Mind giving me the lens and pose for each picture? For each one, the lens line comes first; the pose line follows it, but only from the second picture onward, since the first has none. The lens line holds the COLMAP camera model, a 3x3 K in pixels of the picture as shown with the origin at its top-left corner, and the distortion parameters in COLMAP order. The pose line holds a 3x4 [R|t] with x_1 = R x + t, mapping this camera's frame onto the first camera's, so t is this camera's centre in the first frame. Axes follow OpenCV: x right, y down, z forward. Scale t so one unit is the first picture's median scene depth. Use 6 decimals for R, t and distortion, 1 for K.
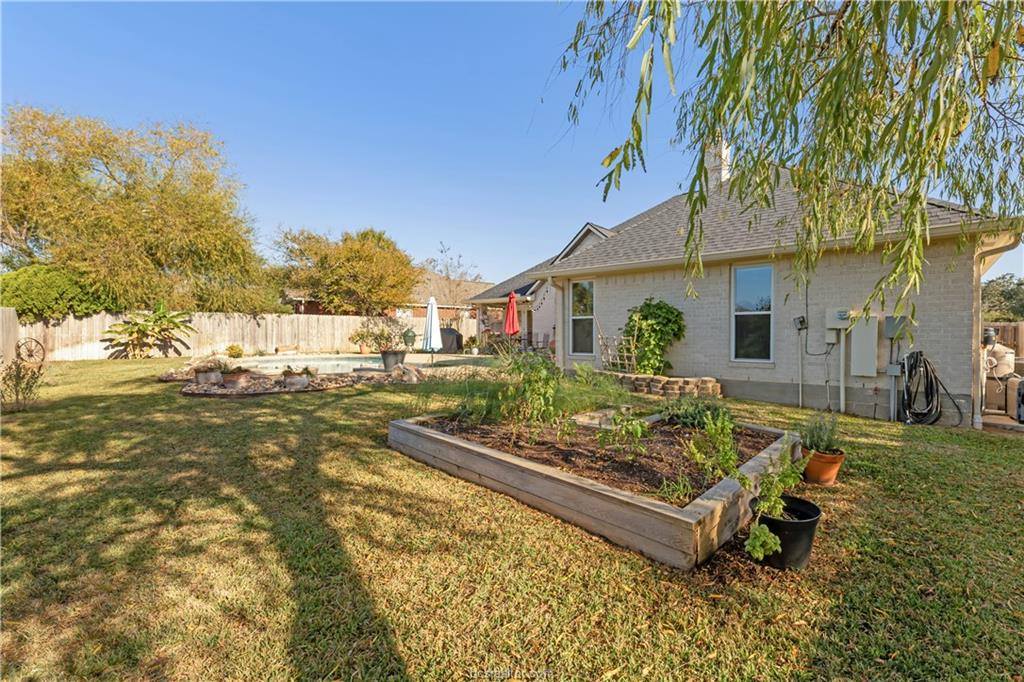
lens RADIAL K [[435.9, 0, 512.0], [0, 435.9, 341.0], [0, 0, 1]] dist [0.002895, 0.000260]
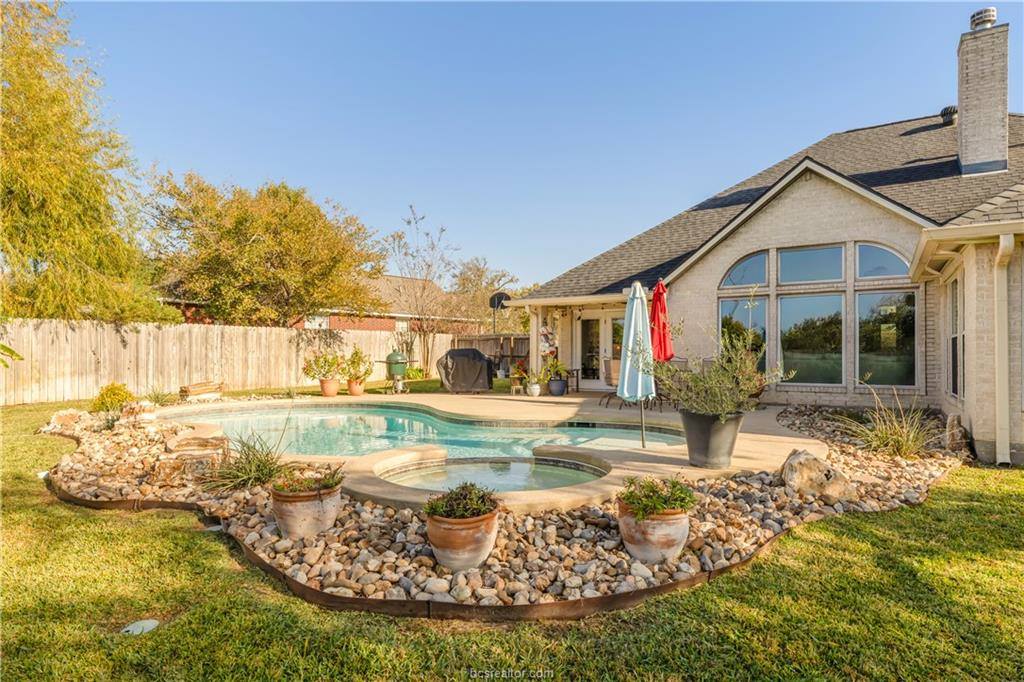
lens RADIAL K [[624.3, 0, 511.7], [0, 624.3, 354.9], [0, 0, 1]] dist [-0.049803, 0.000175]
pose [[0.991535, -0.003057, 0.129805, -0.200119], [0.005426, 0.999825, -0.017902, -0.006251], [-0.129727, 0.018455, 0.991378, 0.190003]]
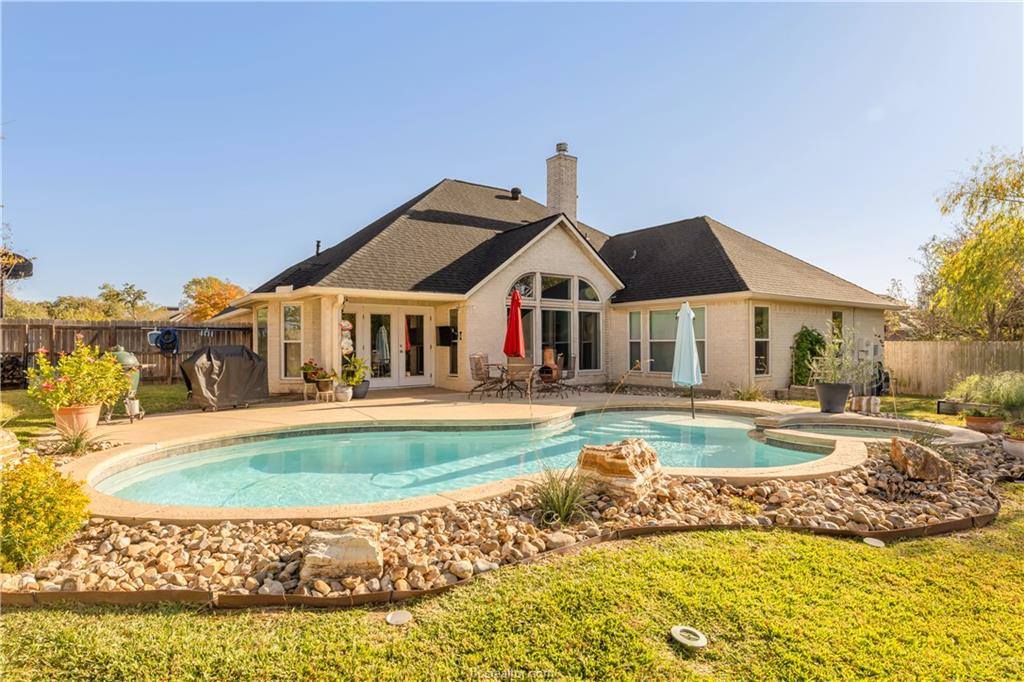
lens RADIAL K [[580.6, 0, 491.7], [0, 580.6, 343.3], [0, 0, 1]] dist [-0.005129, 0.000422]
pose [[0.185605, -0.001950, 0.982623, -0.596268], [0.020242, 0.999793, -0.001839, -0.023540], [-0.982416, 0.020232, 0.185606, 0.625499]]
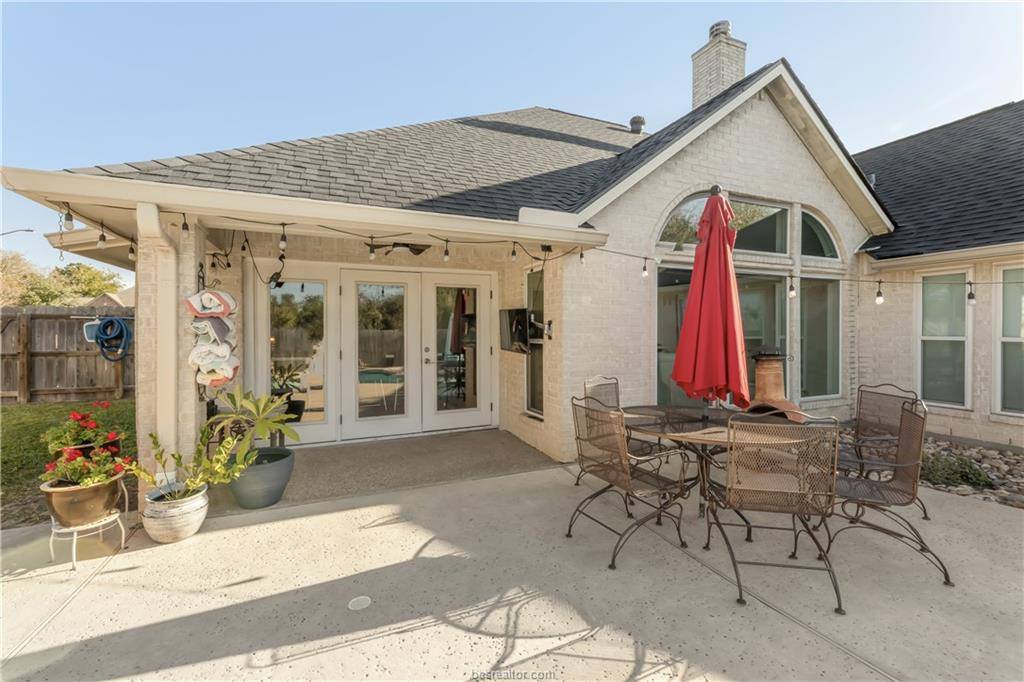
lens RADIAL K [[430.7, 0, 489.7], [0, 430.7, 330.0], [0, 0, 1]] dist [0.019128, 0.000112]
pose [[0.397378, -0.004275, 0.917645, -0.171513], [0.017956, 0.999834, -0.003118, -0.033856], [-0.917479, 0.017717, 0.397389, 0.722512]]
